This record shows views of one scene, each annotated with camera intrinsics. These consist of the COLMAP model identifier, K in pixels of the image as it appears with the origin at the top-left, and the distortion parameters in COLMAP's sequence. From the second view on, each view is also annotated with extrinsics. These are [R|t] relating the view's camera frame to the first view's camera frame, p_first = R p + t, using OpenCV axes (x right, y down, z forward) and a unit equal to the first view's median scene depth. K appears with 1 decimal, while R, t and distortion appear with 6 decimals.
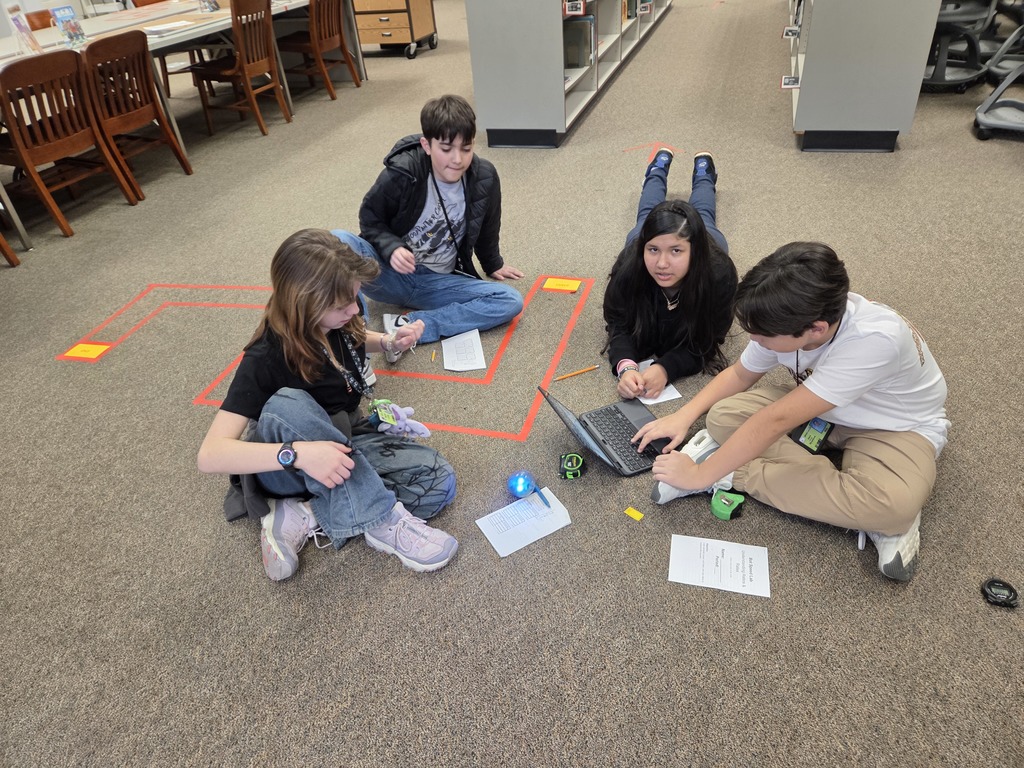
lens RADIAL K [[680.9, 0, 512.0], [0, 680.9, 384.0], [0, 0, 1]] dist [0.048896, -0.058609]
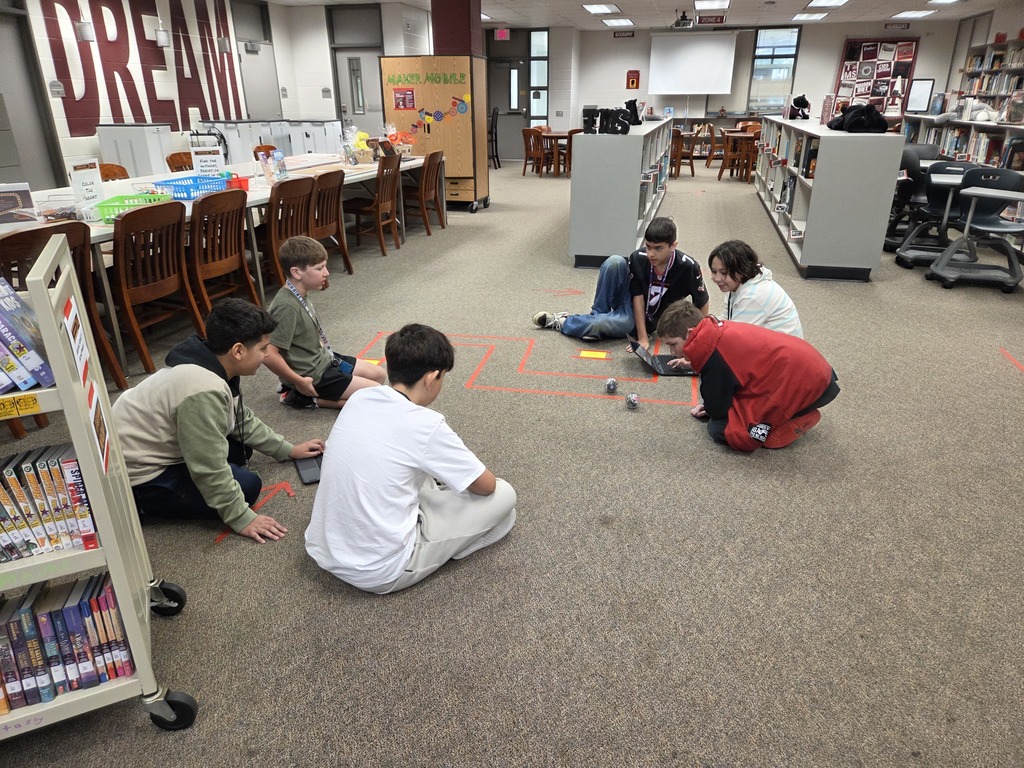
lens RADIAL K [[680.9, 0, 512.0], [0, 680.9, 384.0], [0, 0, 1]] dist [0.048896, -0.058609]
pose [[0.996159, 0.046897, 0.073945, -0.207731], [-0.028943, 0.973368, -0.227413, 0.159001], [-0.082640, 0.224399, 0.970987, -0.212505]]
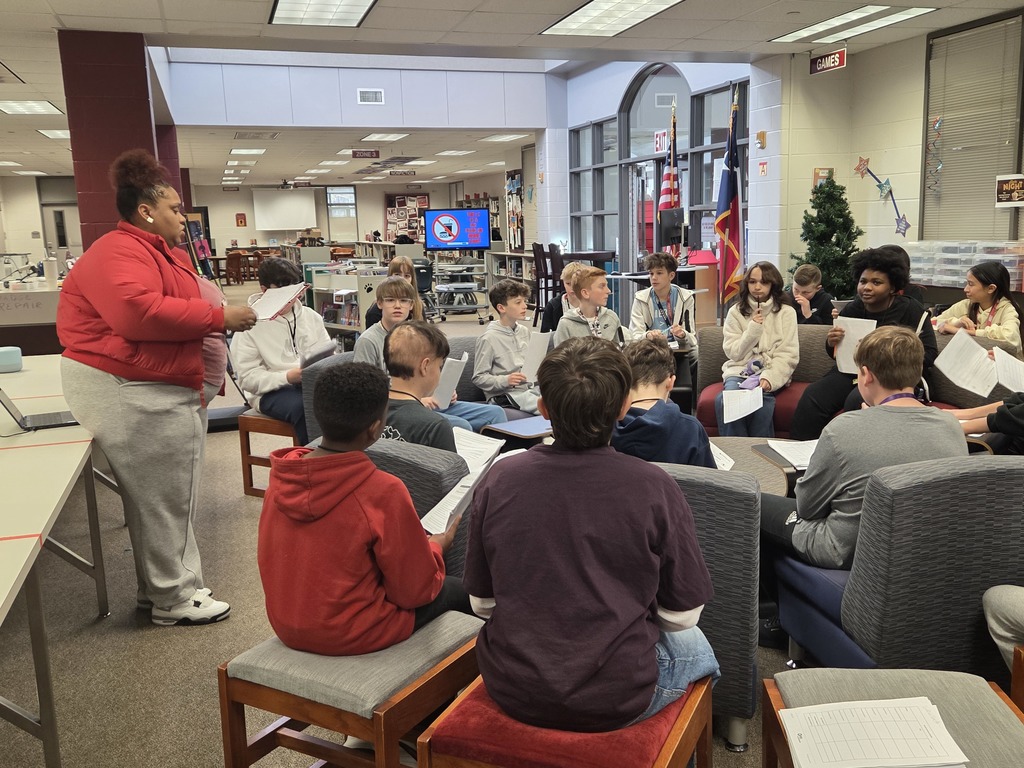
lens RADIAL K [[943.5, 0, 512.0], [0, 943.5, 384.0], [0, 0, 1]] dist [0.098285, -0.337621]
pose [[0.818480, -0.039548, 0.573172, -0.706081], [0.303064, 0.877262, -0.372242, 0.710272], [-0.488101, 0.478380, 0.730007, -0.922255]]
